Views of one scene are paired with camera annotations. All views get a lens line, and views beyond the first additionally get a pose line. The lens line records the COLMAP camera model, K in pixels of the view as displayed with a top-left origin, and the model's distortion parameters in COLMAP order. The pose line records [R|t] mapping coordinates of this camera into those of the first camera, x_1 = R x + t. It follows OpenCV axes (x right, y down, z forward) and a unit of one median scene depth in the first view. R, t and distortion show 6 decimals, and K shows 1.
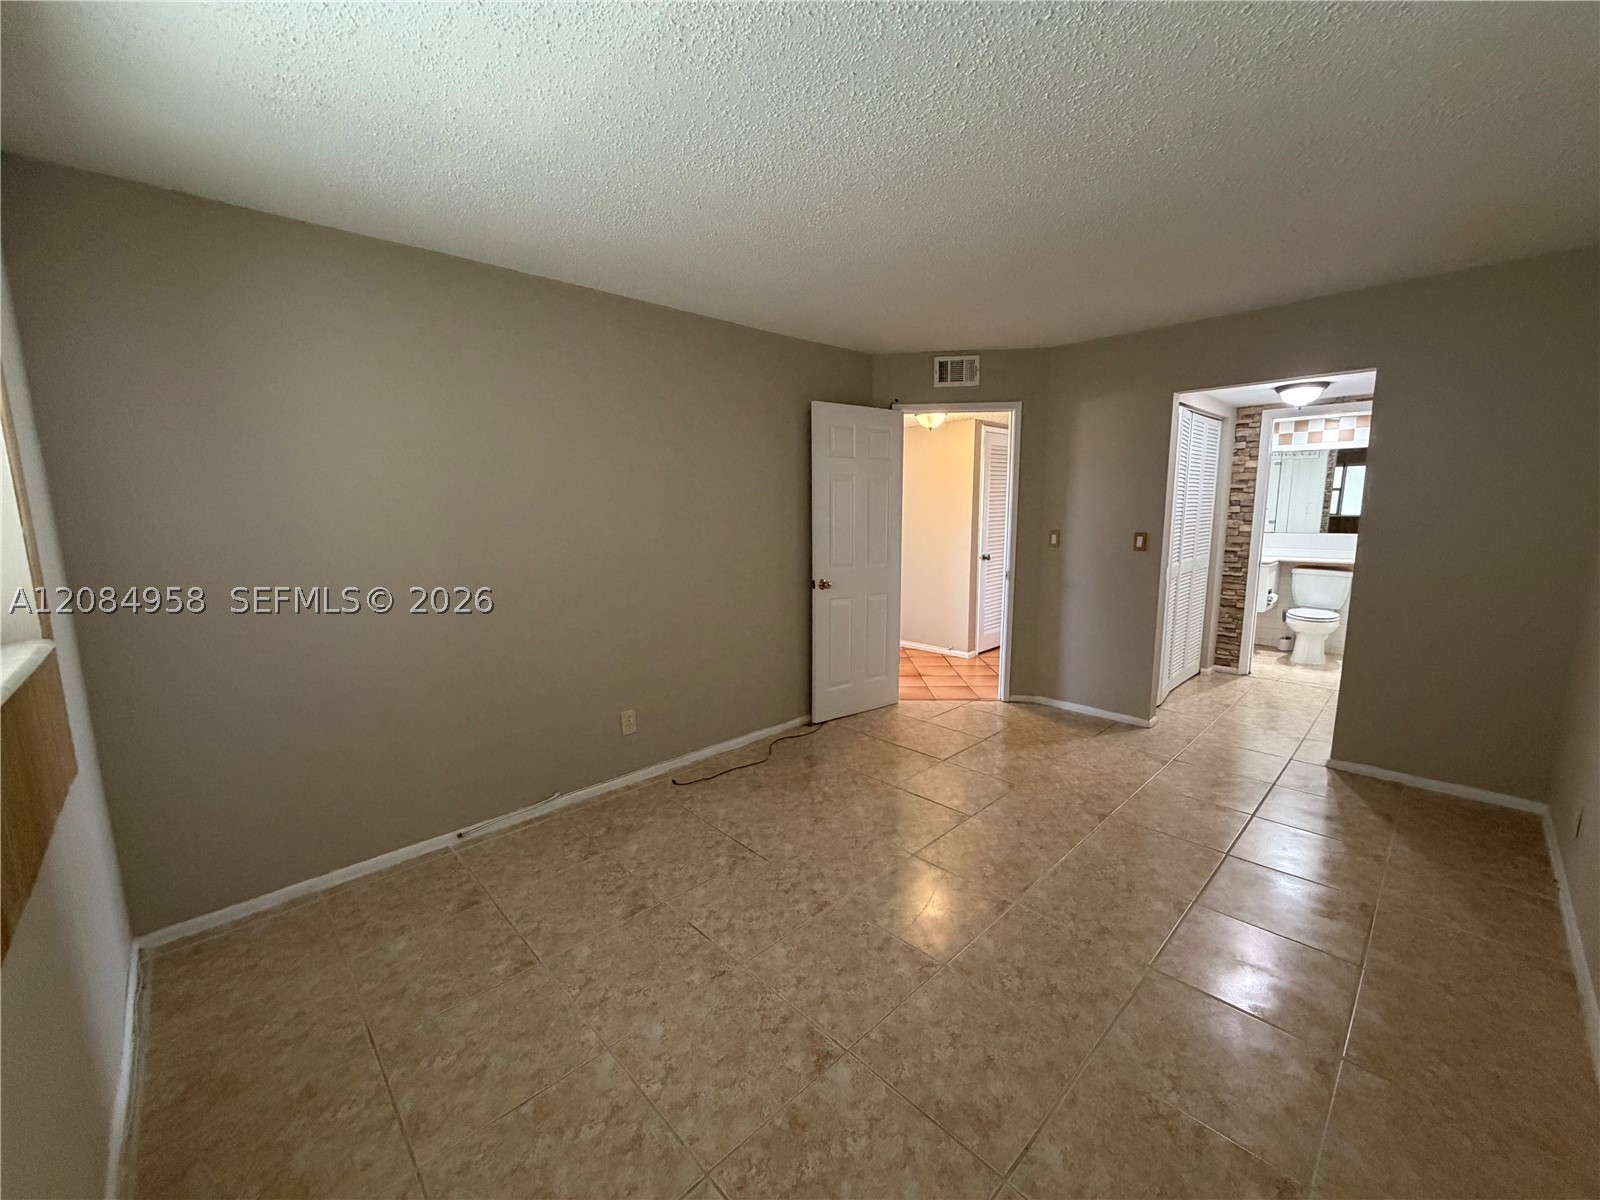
lens RADIAL K [[638.4, 0, 800.0], [0, 638.4, 600.0], [0, 0, 1]] dist [-0.000240, -0.000324]
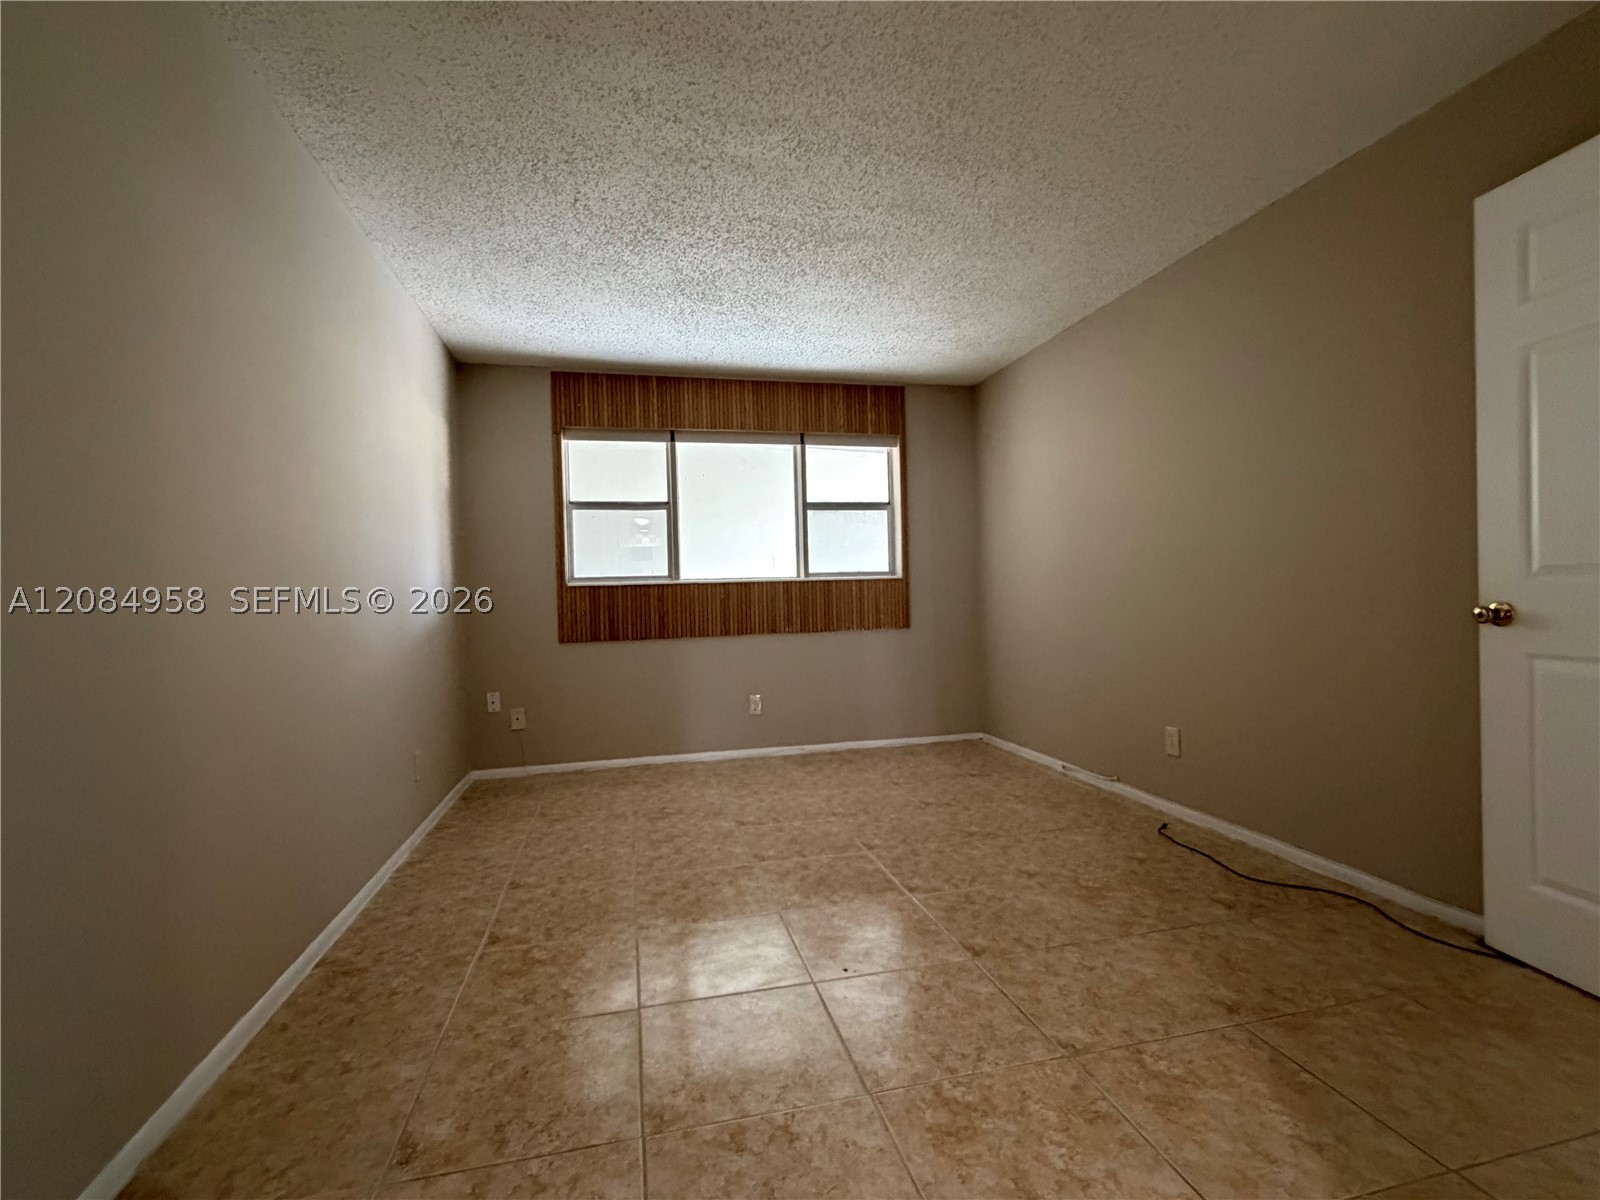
lens RADIAL K [[730.4, 0, 800.0], [0, 730.4, 600.0], [0, 0, 1]] dist [0.000299, 0.000361]
pose [[-0.504082, 0.034078, -0.862983, 0.853965], [-0.096077, 0.990806, 0.095246, -0.045346], [0.858295, 0.130925, -0.496174, 1.055708]]
